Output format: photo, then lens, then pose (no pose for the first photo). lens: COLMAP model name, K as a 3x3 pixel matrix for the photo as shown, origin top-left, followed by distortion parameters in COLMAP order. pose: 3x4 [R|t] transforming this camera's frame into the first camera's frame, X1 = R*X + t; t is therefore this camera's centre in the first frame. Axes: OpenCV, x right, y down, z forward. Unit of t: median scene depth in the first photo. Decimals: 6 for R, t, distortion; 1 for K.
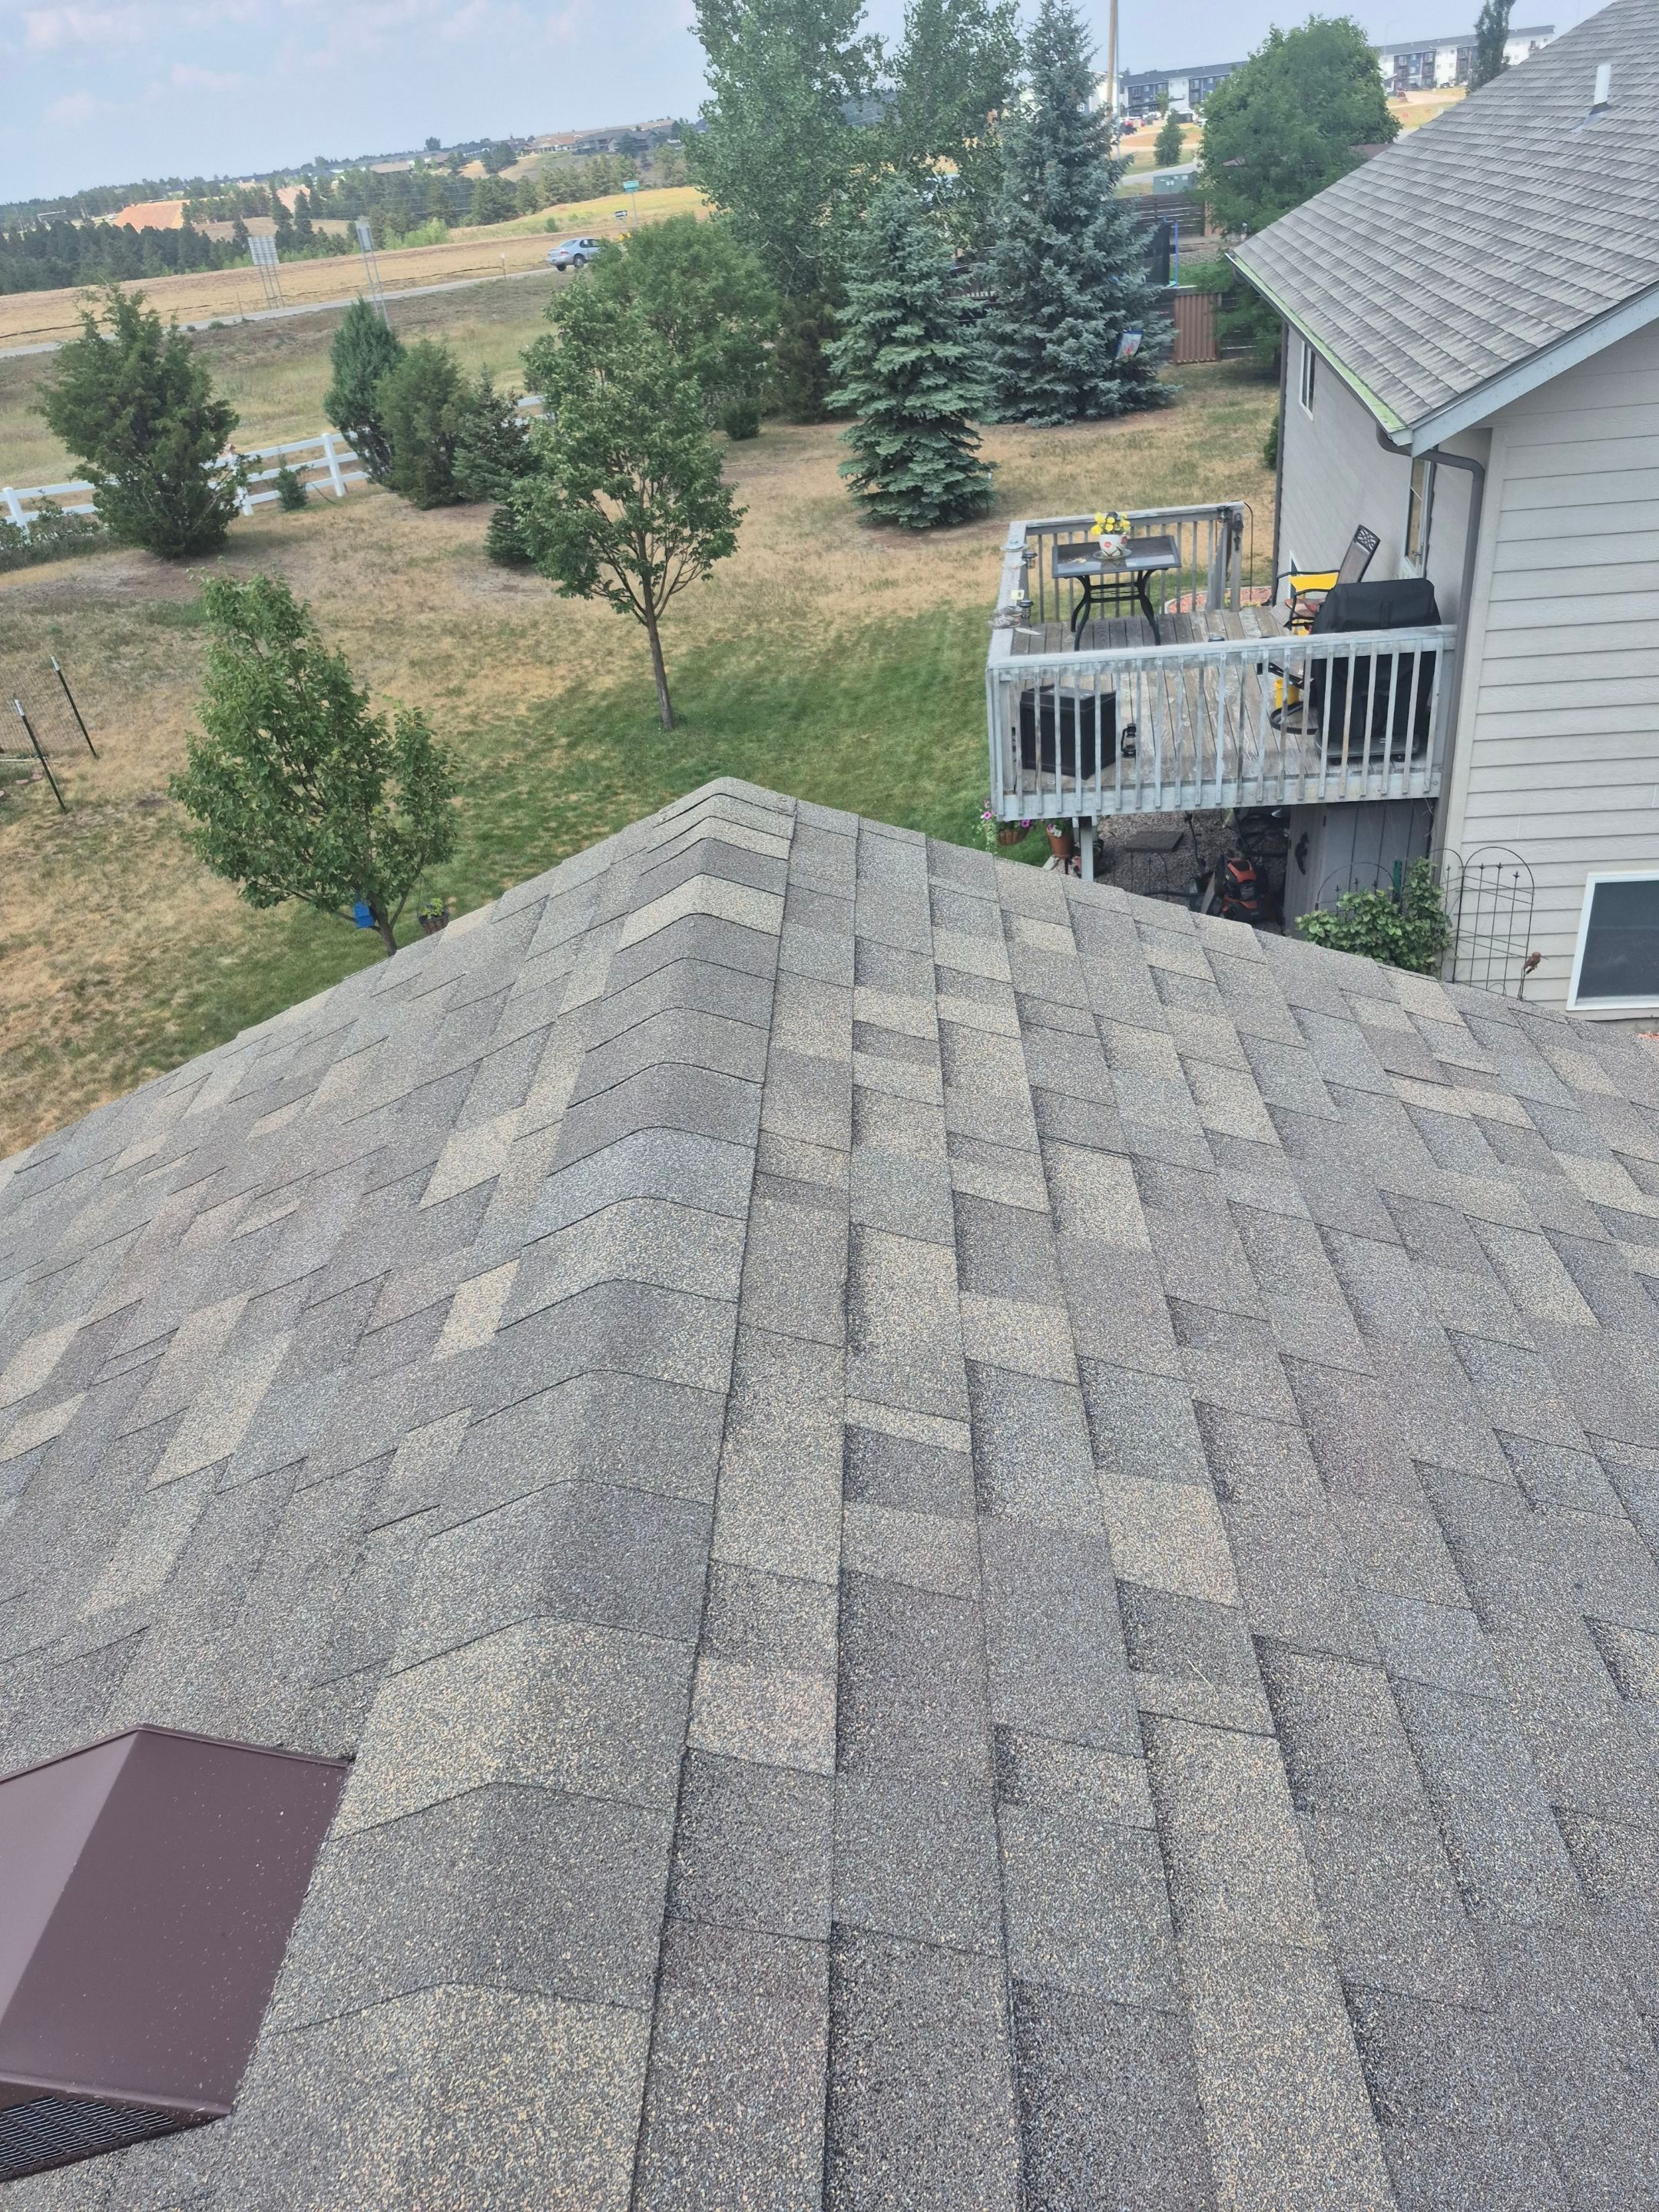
lens RADIAL K [[1551.8, 0, 857.9], [0, 1551.8, 1111.0], [0, 0, 1]] dist [0.039881, -0.031282]
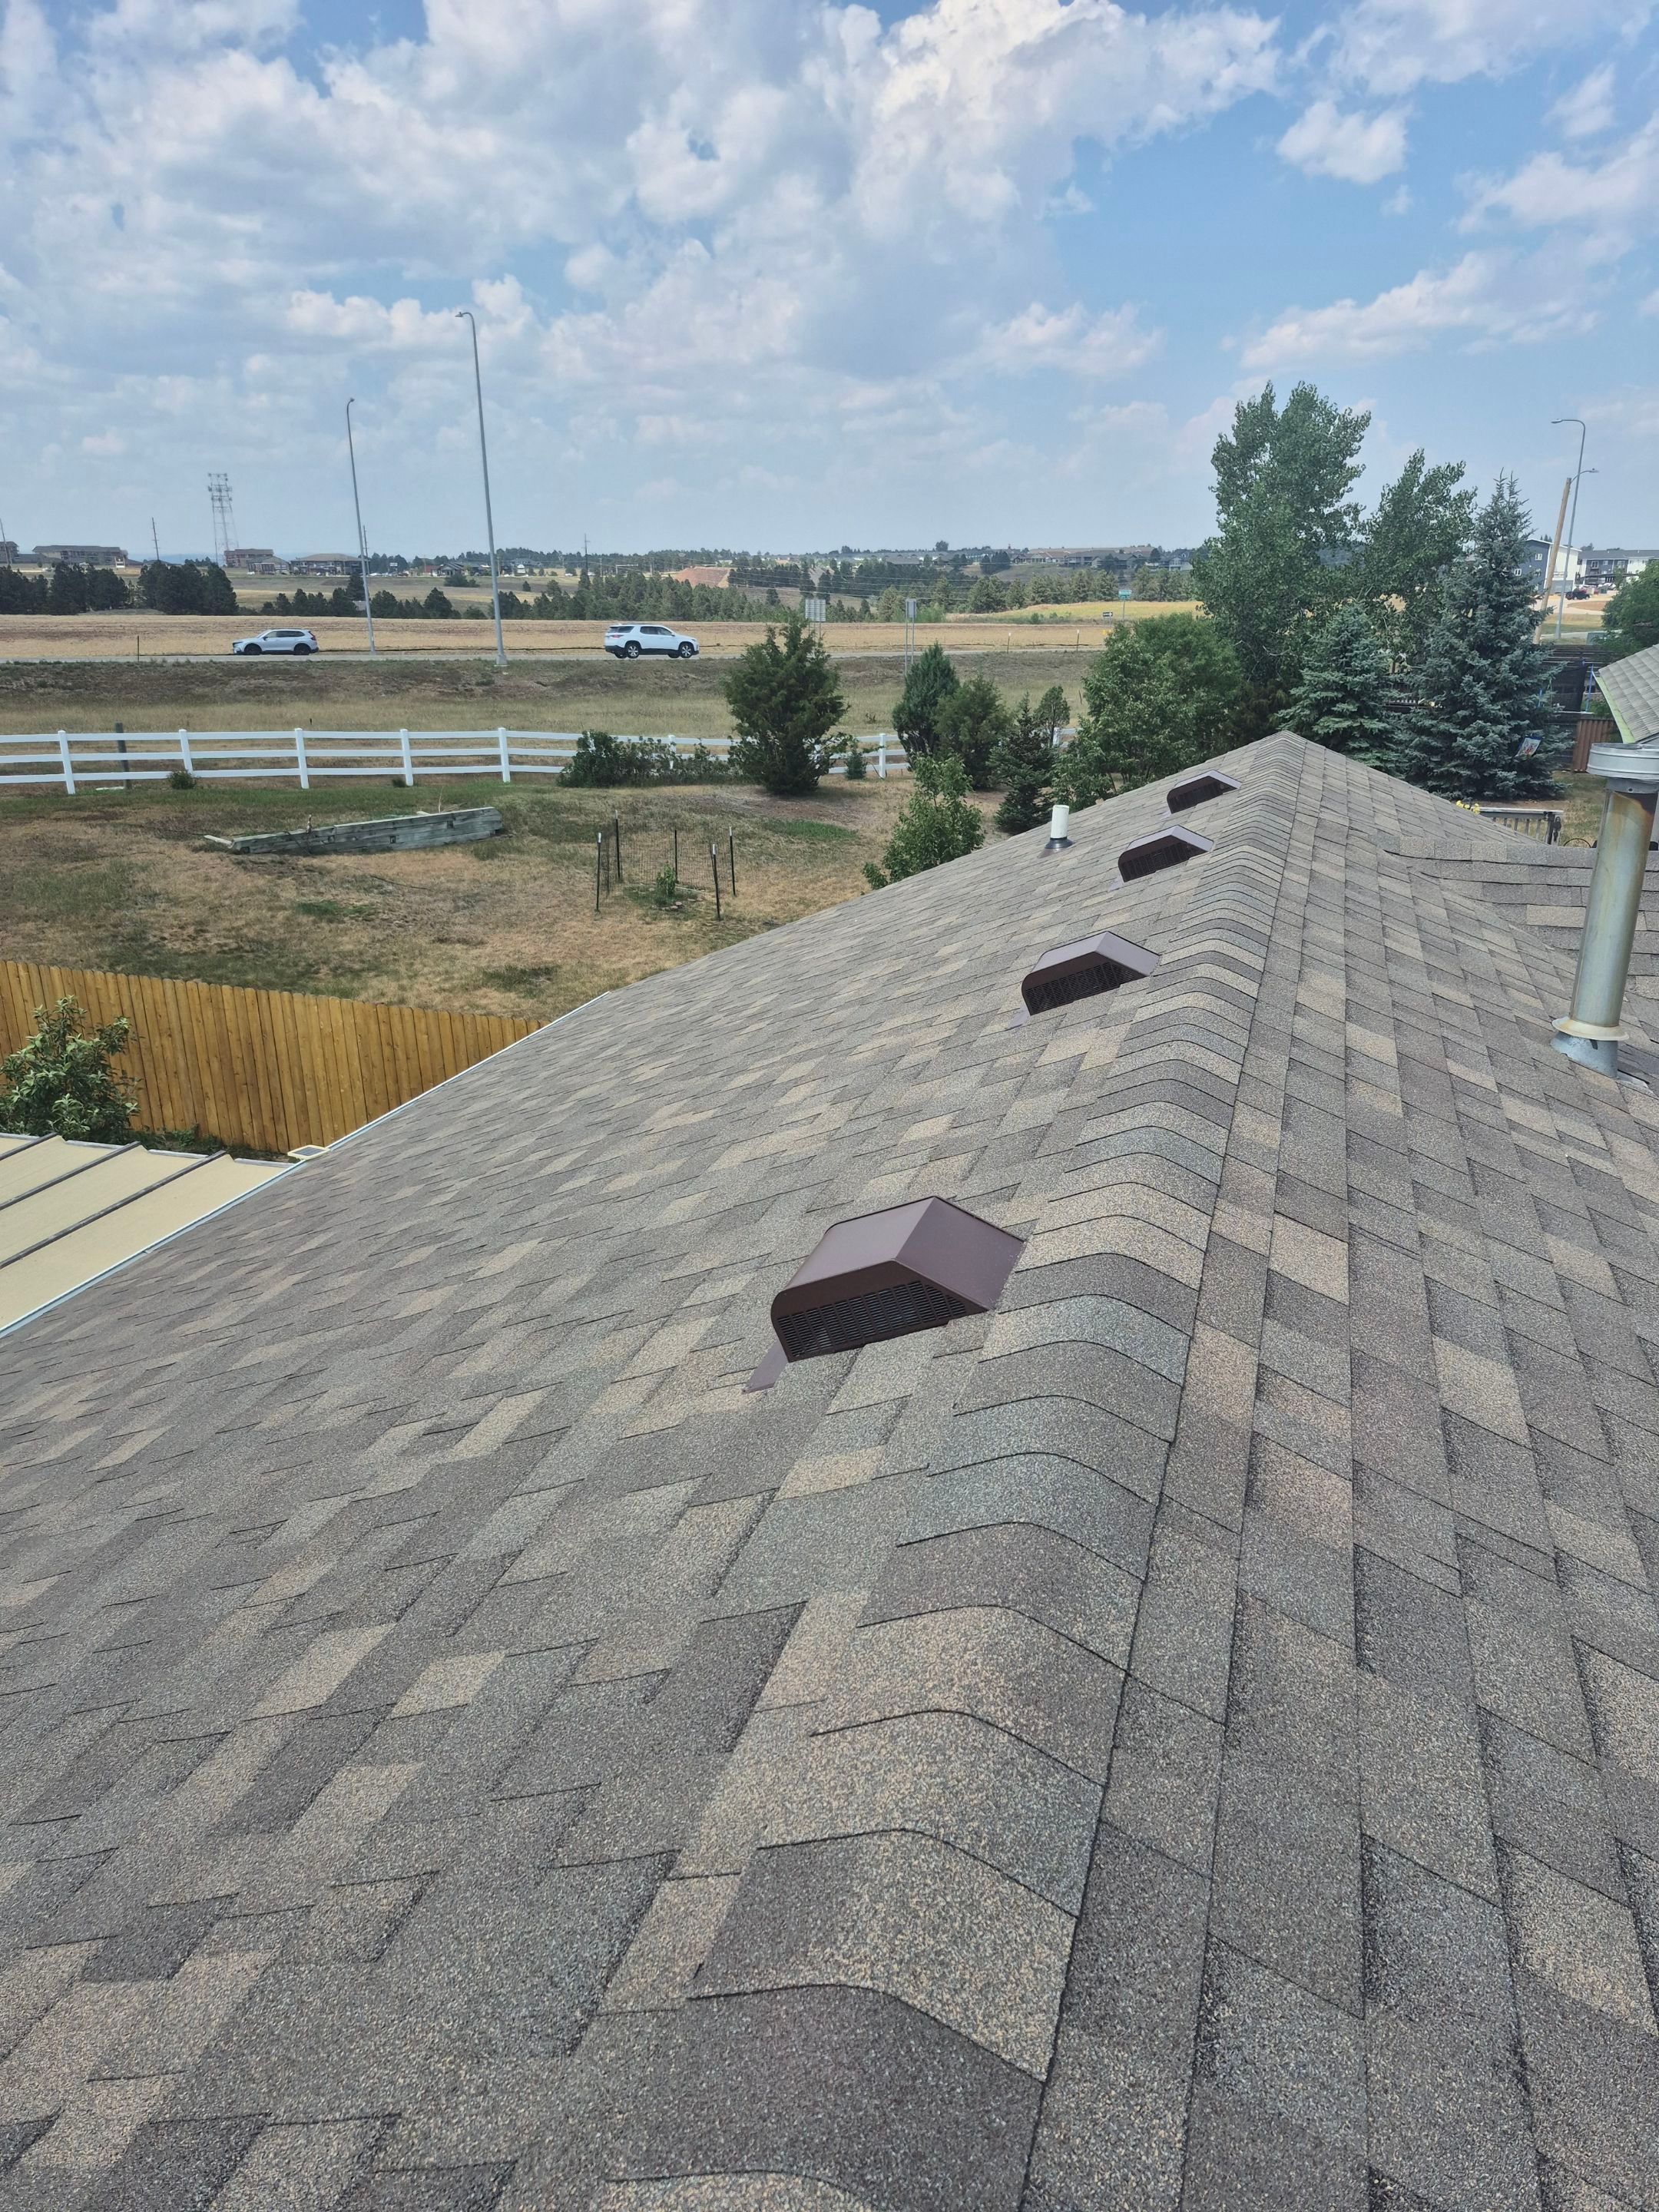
lens RADIAL K [[1525.6, 0, 828.9], [0, 1525.6, 1150.4], [0, 0, 1]] dist [0.063598, -0.053564]
pose [[0.954542, 0.191117, -0.228746, -0.010122], [-0.230089, 0.960286, -0.157828, 0.124523], [0.189498, 0.203285, 0.960607, -0.194004]]
